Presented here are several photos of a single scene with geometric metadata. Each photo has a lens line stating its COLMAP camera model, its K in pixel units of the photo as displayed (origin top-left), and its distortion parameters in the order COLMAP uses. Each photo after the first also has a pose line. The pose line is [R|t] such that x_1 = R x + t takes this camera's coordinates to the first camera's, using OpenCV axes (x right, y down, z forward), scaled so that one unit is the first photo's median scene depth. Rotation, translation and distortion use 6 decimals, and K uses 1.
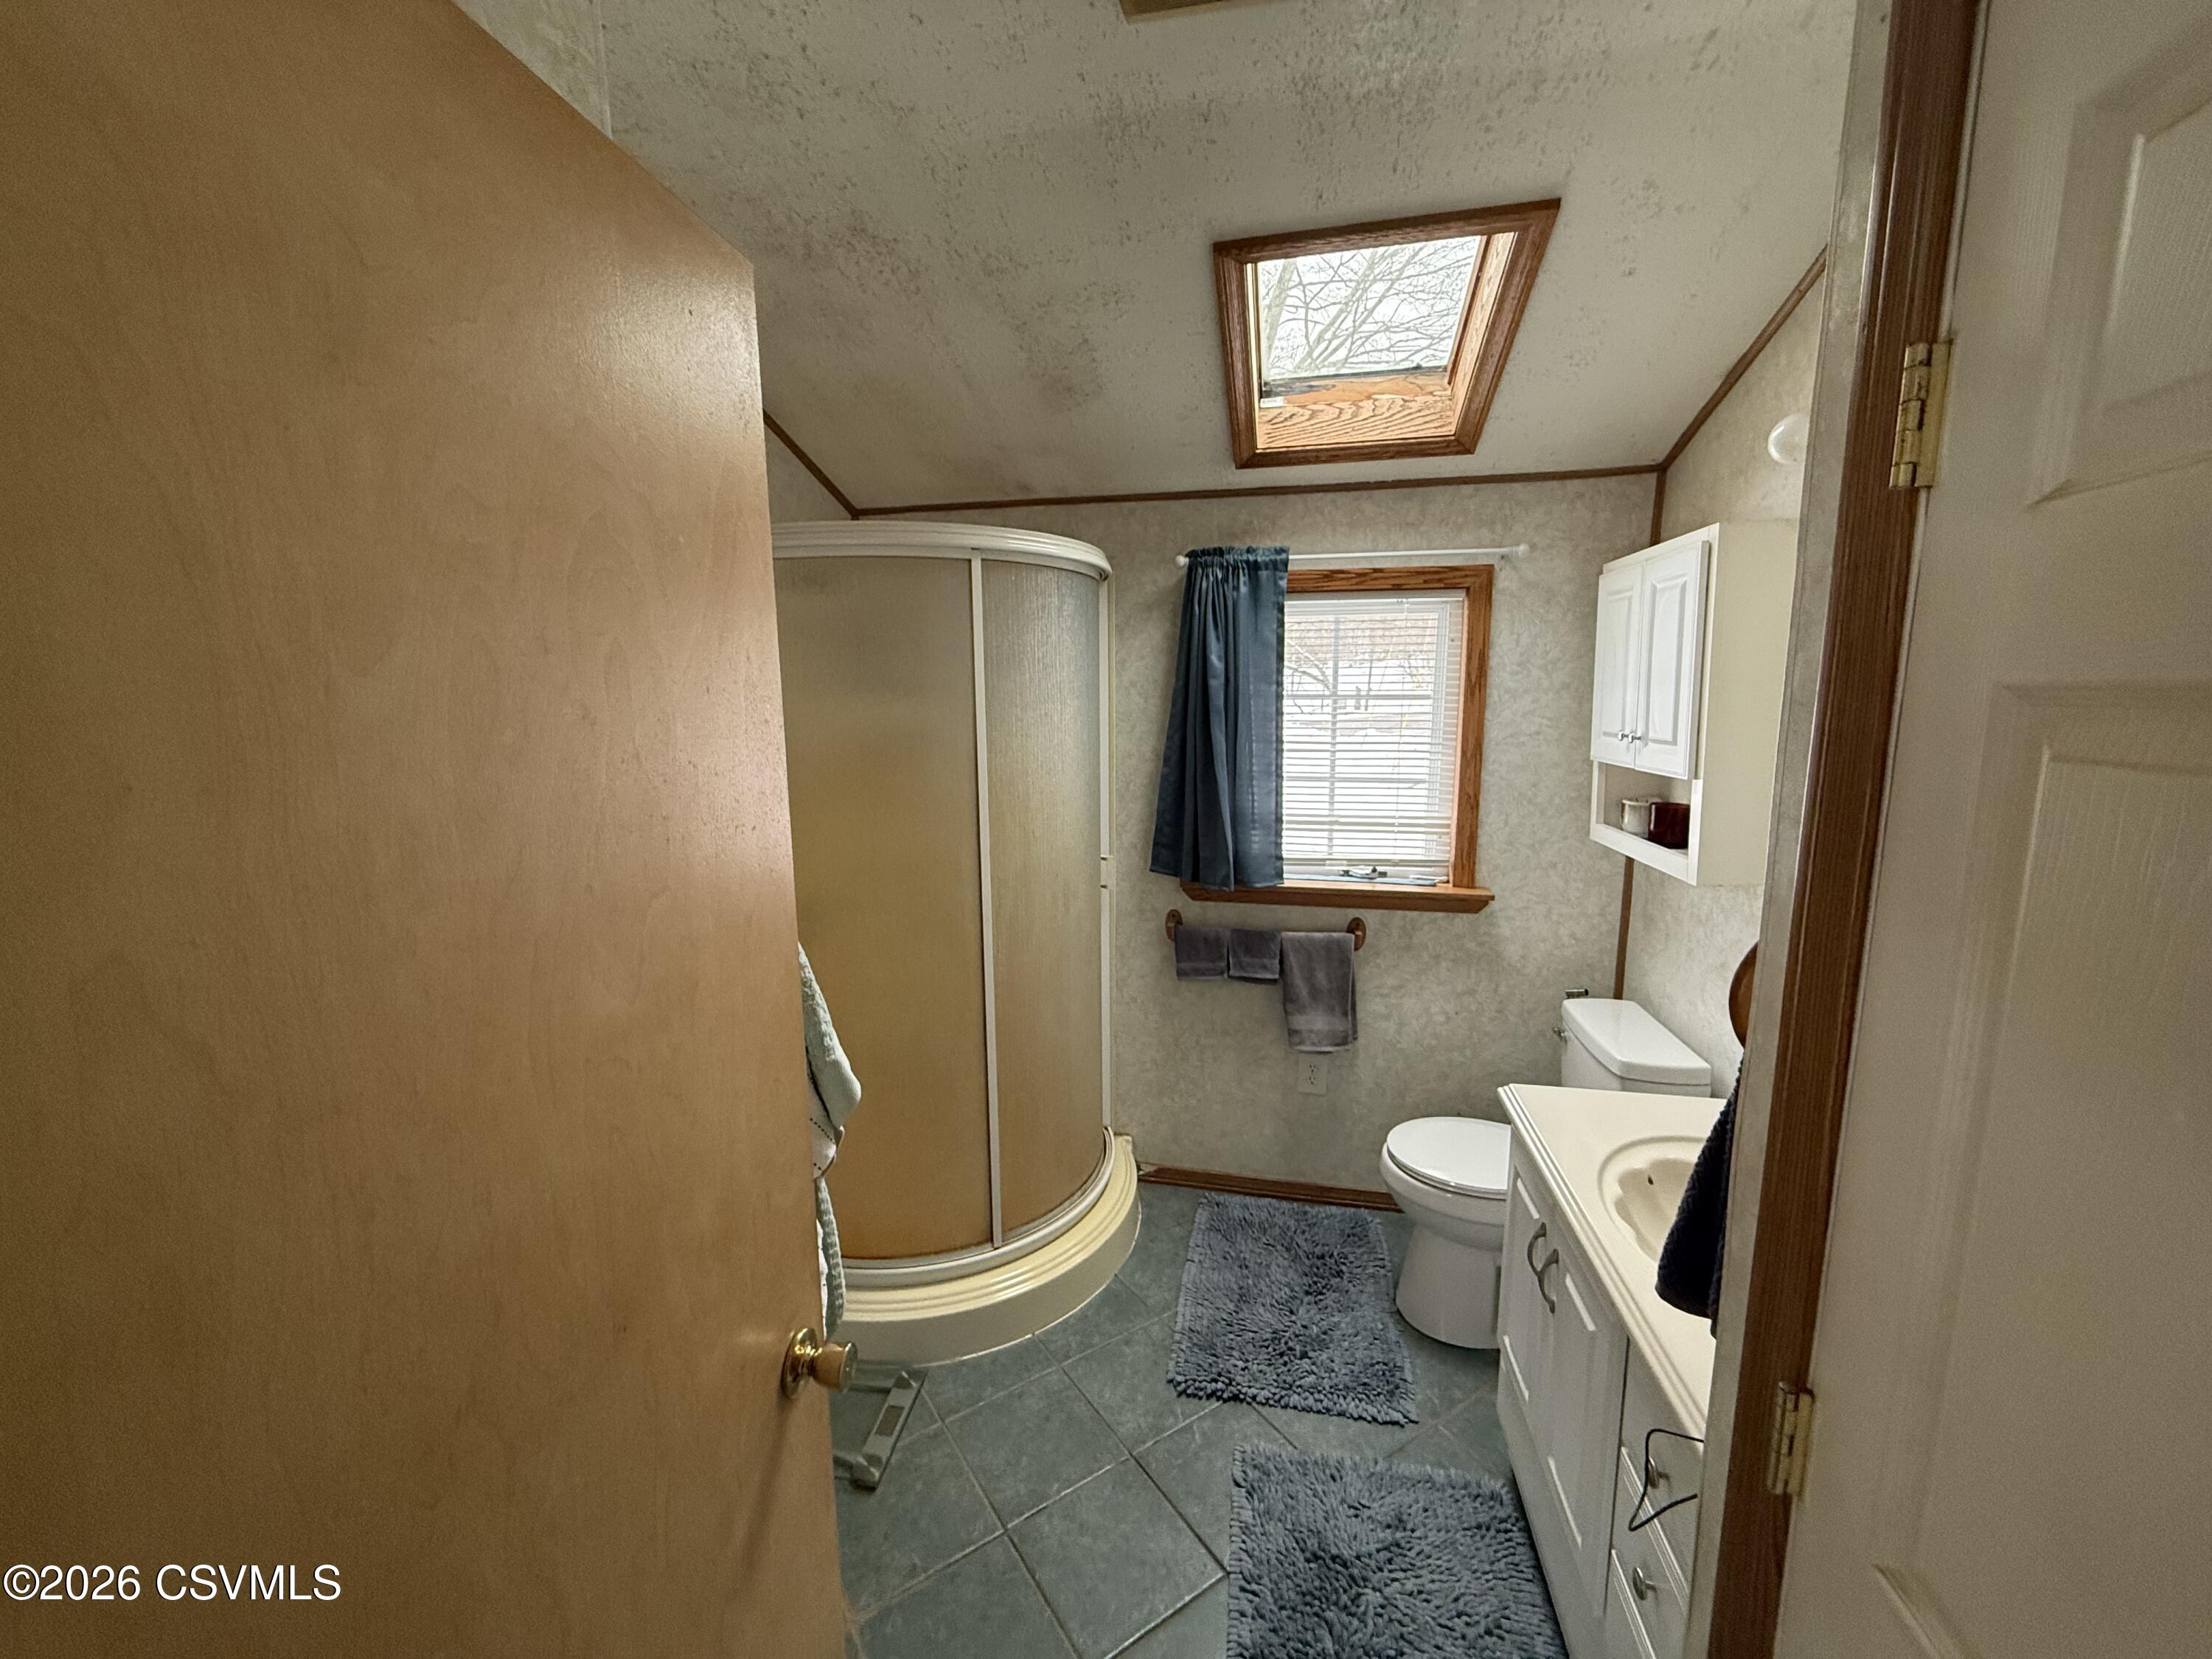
lens RADIAL K [[880.4, 0, 1103.6], [0, 880.4, 829.3], [0, 0, 1]] dist [0.000611, 0.000128]
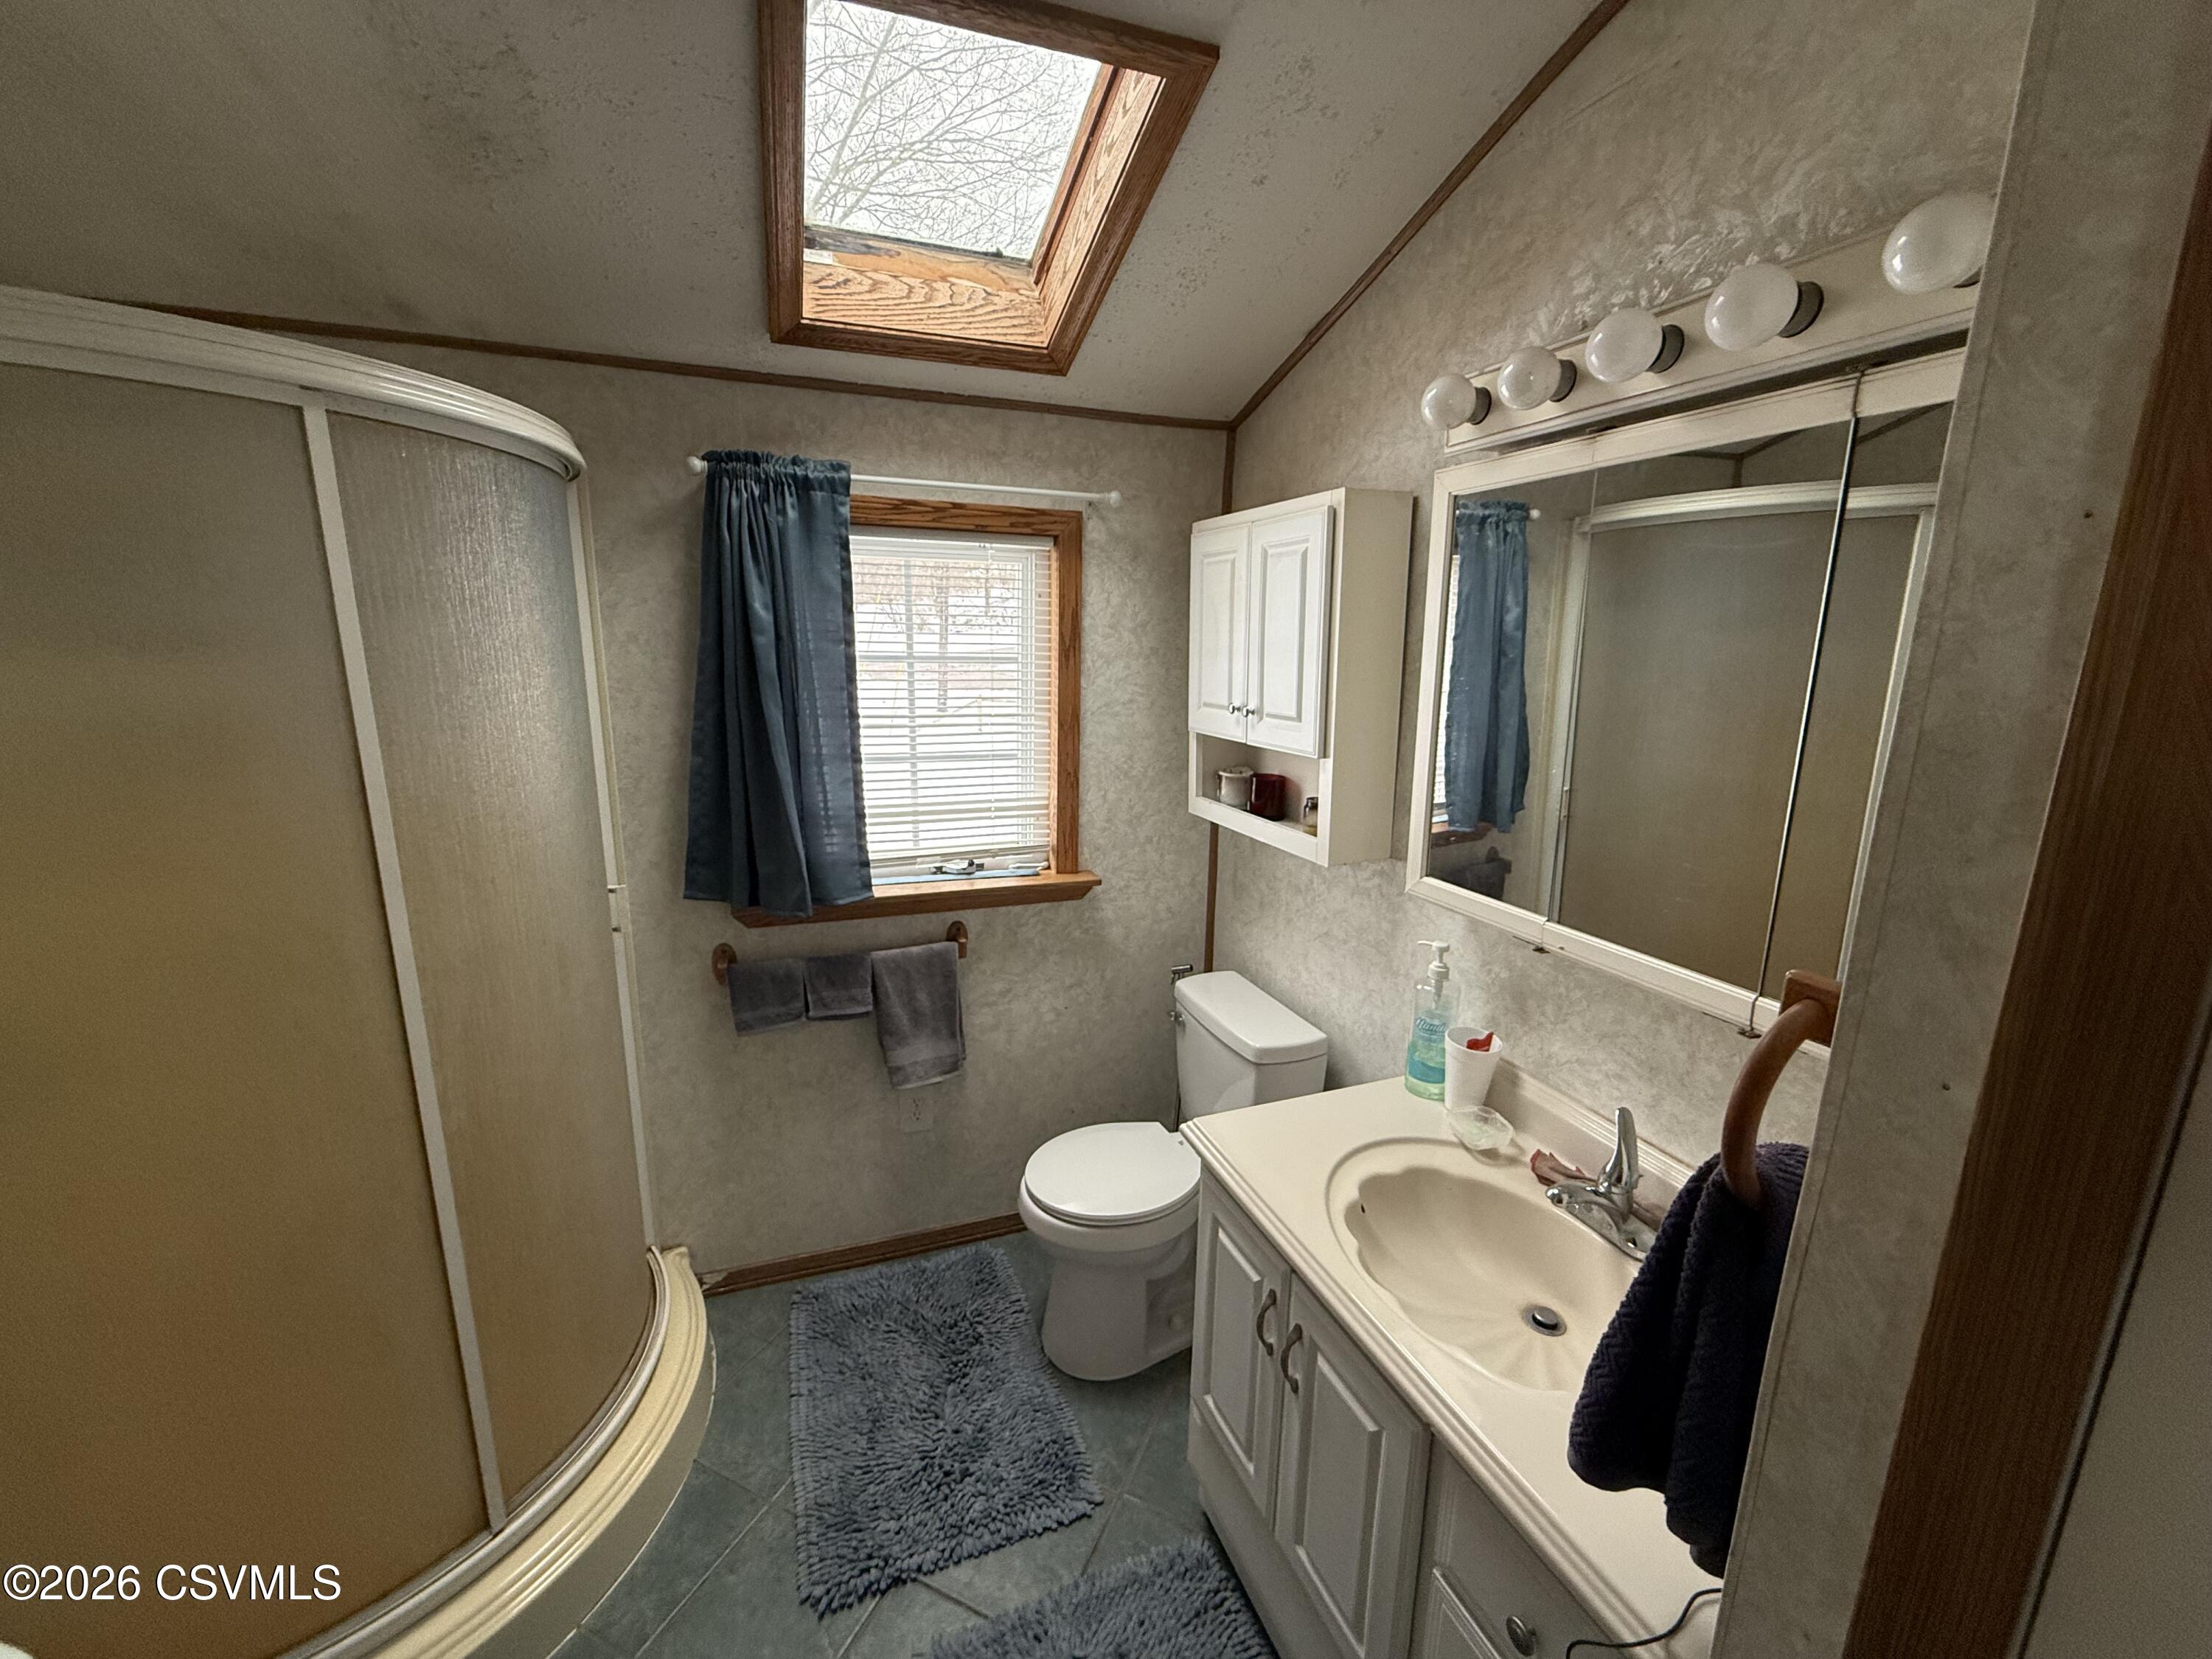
lens RADIAL K [[880.4, 0, 1099.3], [0, 880.4, 828.8], [0, 0, 1]] dist [0.000611, 0.000128]
pose [[0.848034, -0.092603, 0.521789, -0.034982], [0.060422, 0.995089, 0.078400, -0.052151], [-0.526487, -0.034958, 0.849464, 0.229444]]
